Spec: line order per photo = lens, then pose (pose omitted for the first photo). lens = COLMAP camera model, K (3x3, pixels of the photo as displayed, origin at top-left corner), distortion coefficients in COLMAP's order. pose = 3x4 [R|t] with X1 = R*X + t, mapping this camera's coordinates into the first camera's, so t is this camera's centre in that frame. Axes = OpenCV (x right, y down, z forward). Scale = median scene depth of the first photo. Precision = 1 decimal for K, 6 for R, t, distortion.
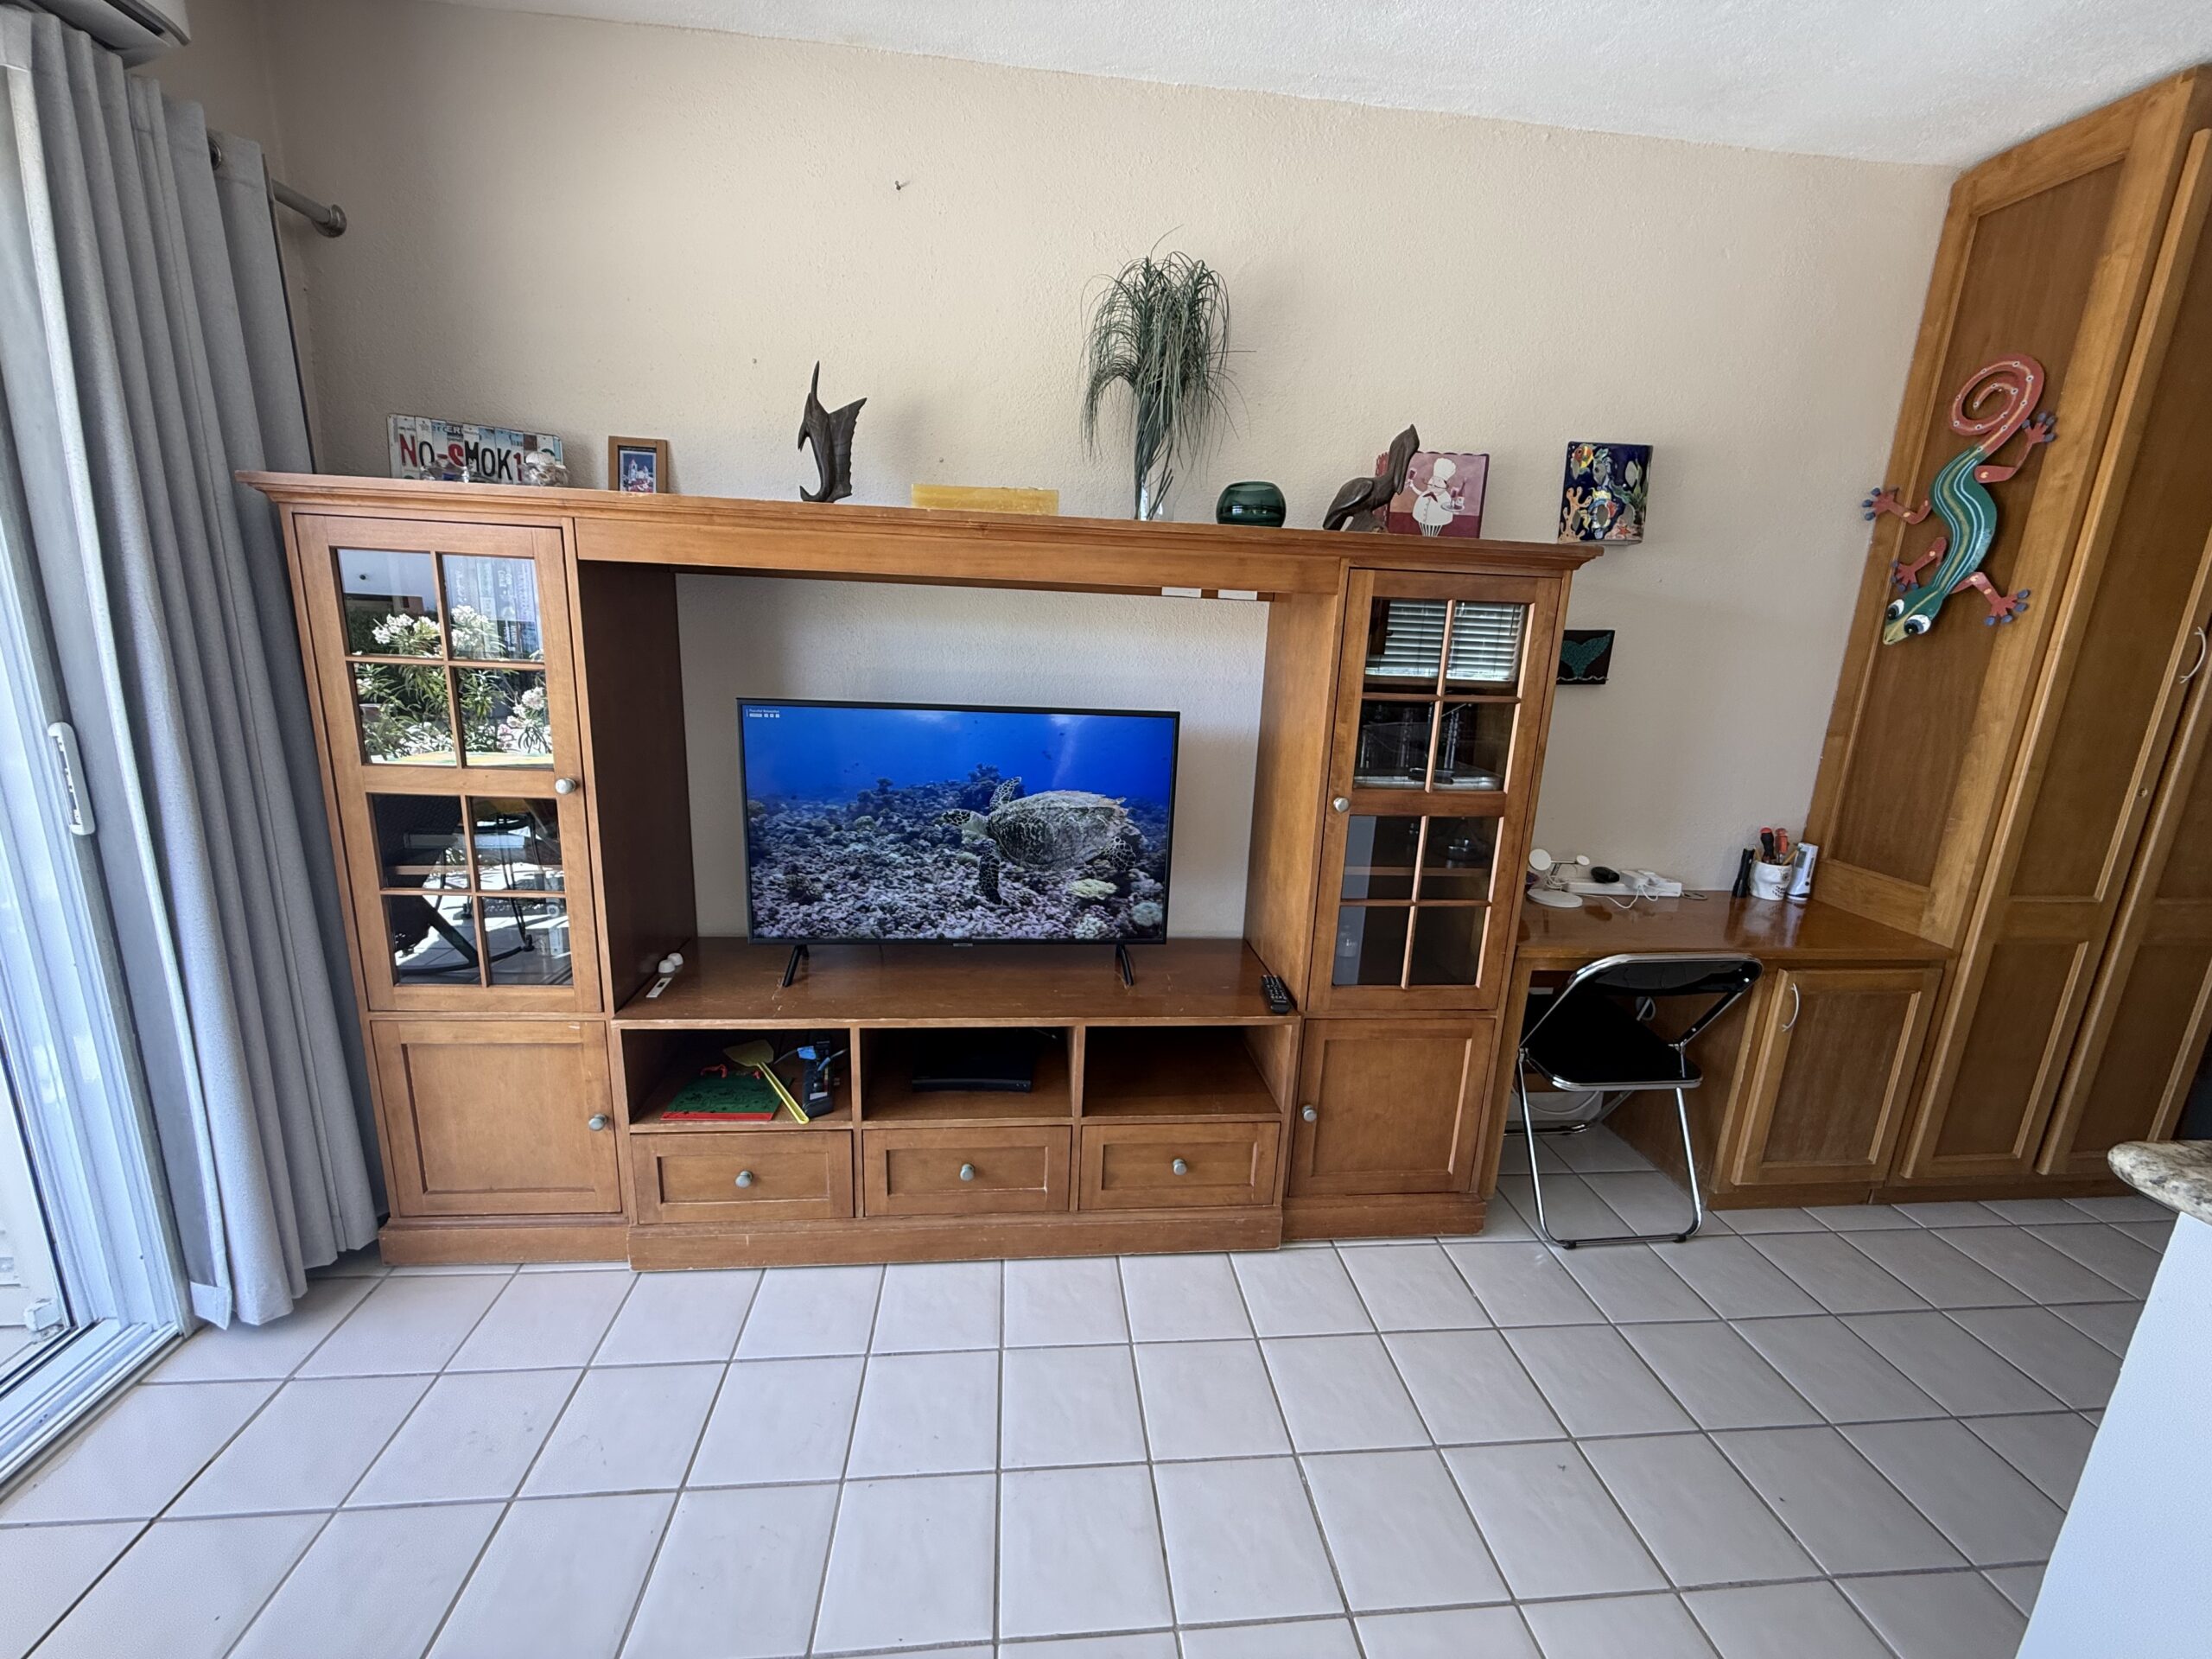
lens RADIAL K [[885.7, 0, 1098.3], [0, 885.7, 823.3], [0, 0, 1]] dist [0.001029, -0.000338]
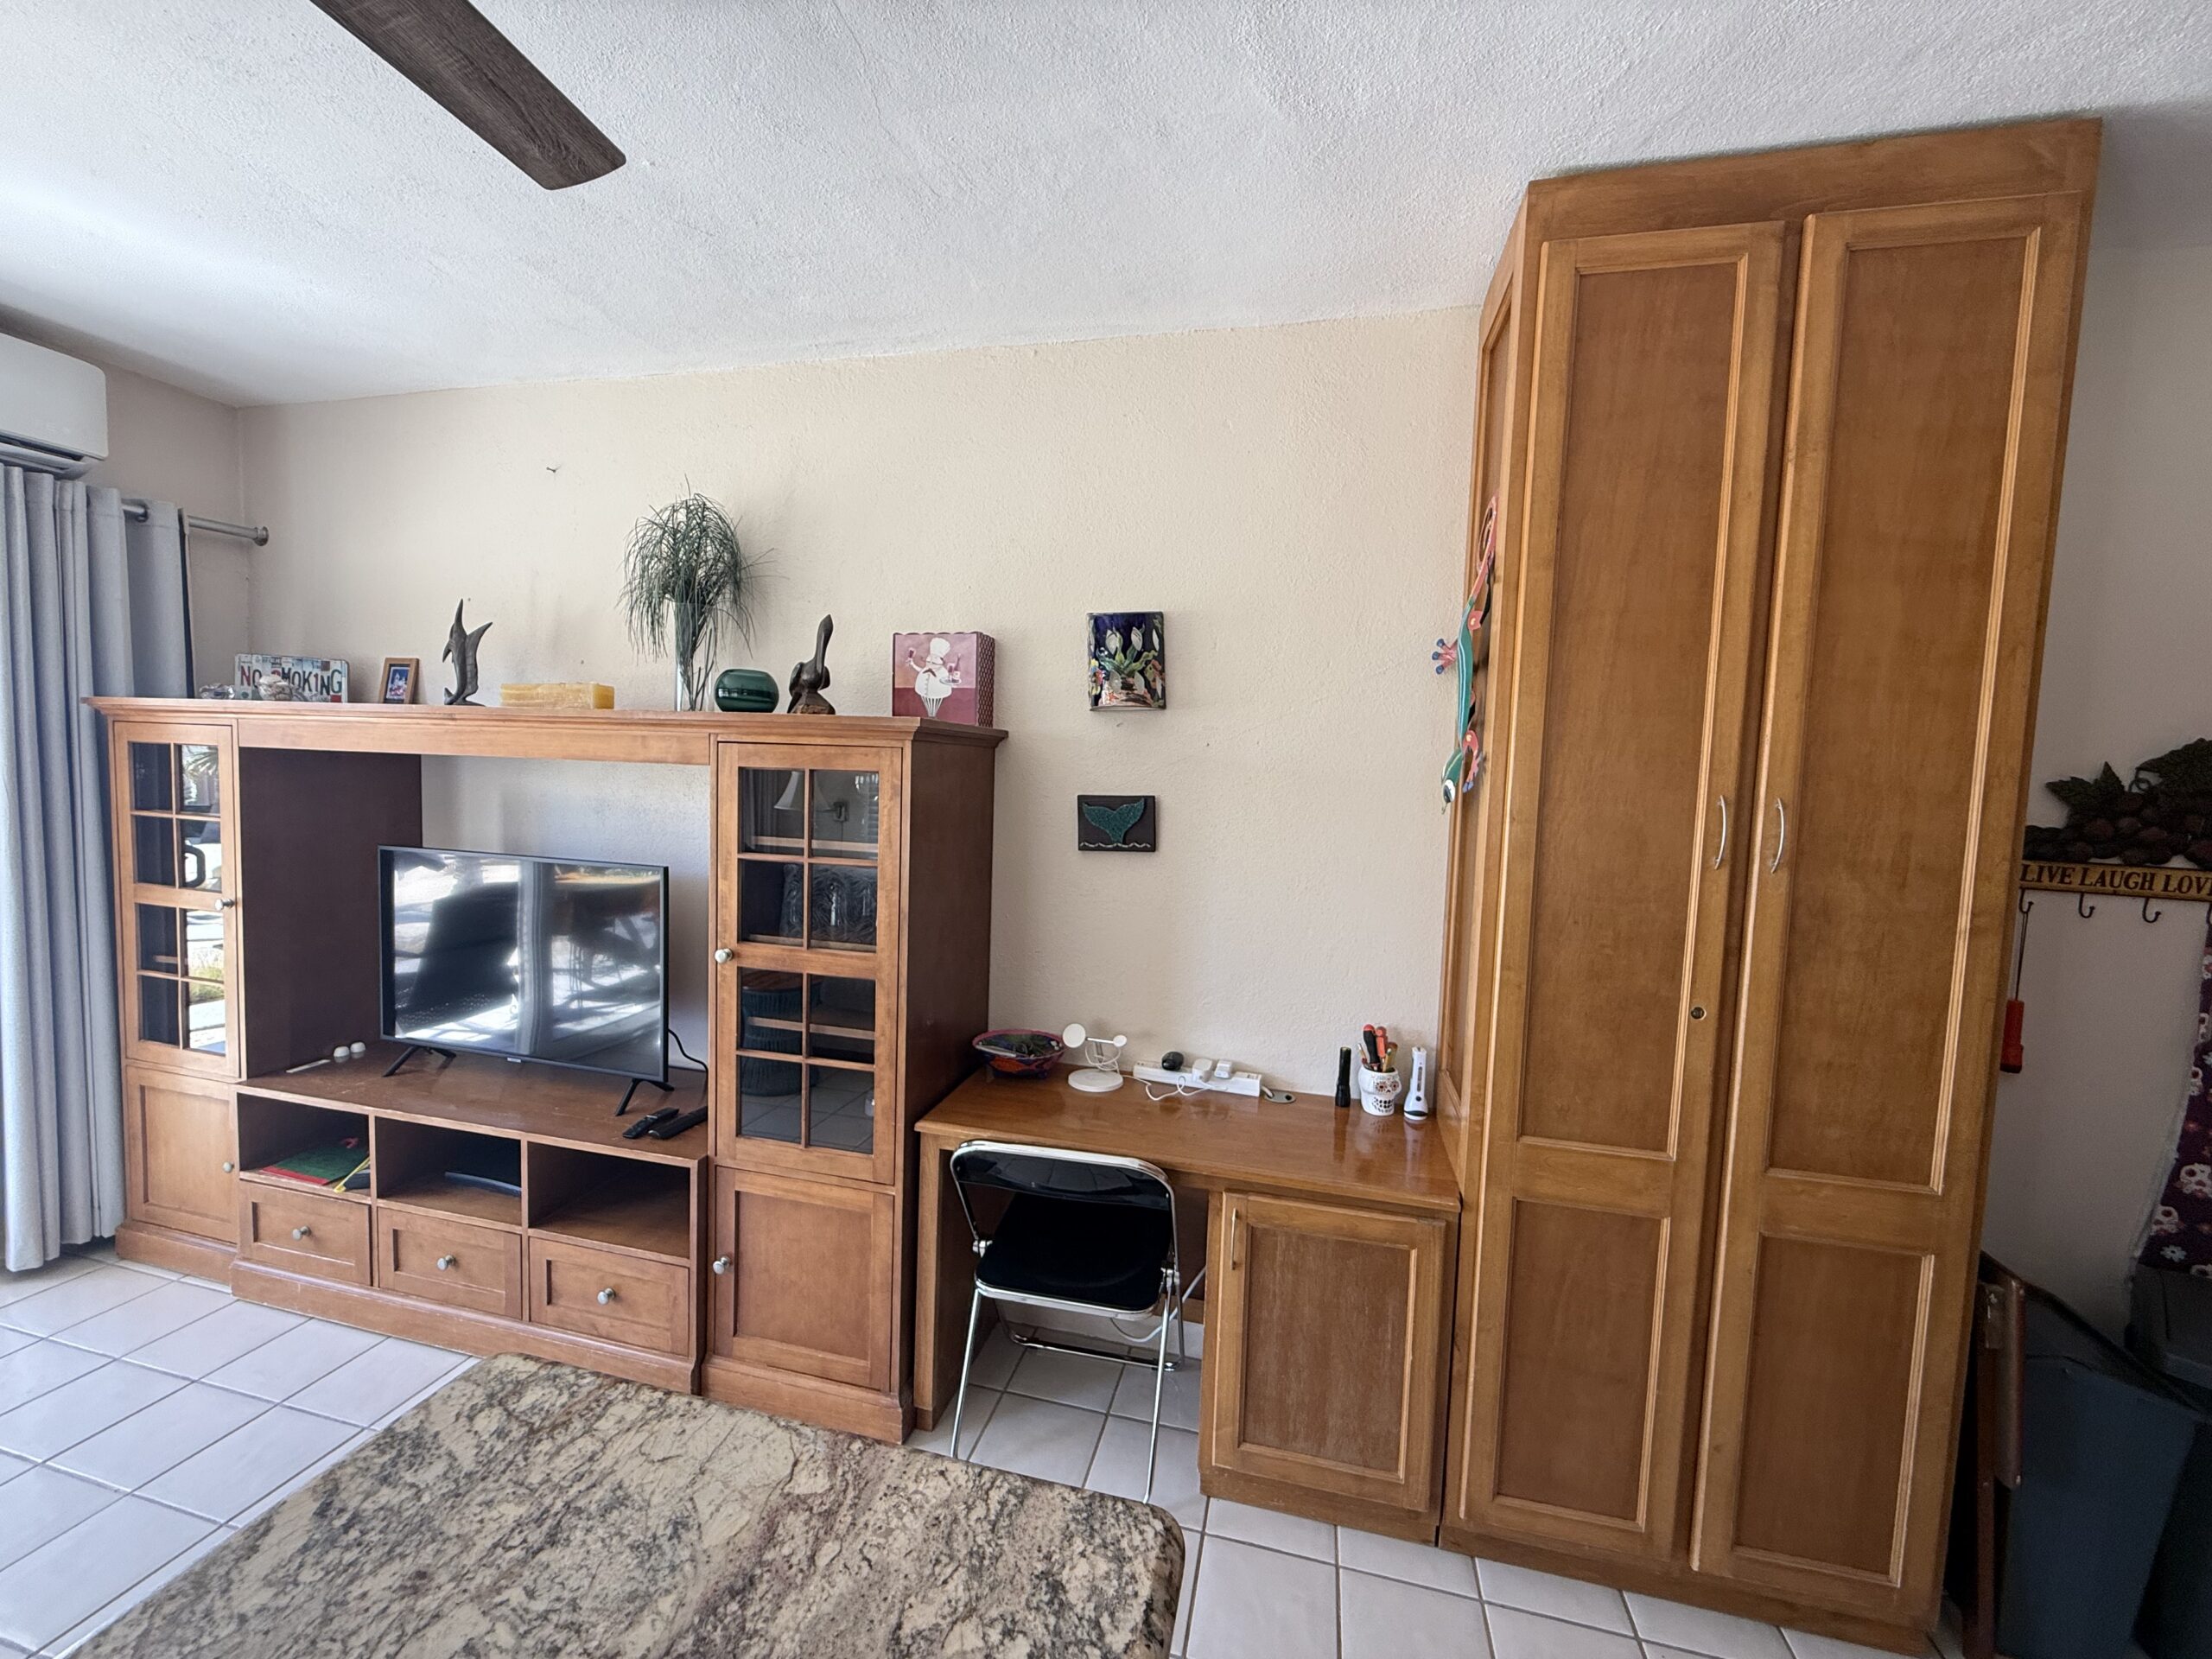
lens RADIAL K [[885.7, 0, 1102.9], [0, 885.7, 826.2], [0, 0, 1]] dist [0.001029, -0.000338]
pose [[0.941357, 0.015185, -0.337070, 0.972925], [-0.072997, 0.984493, -0.159513, -0.034668], [0.329421, 0.174764, 0.927868, 0.120486]]
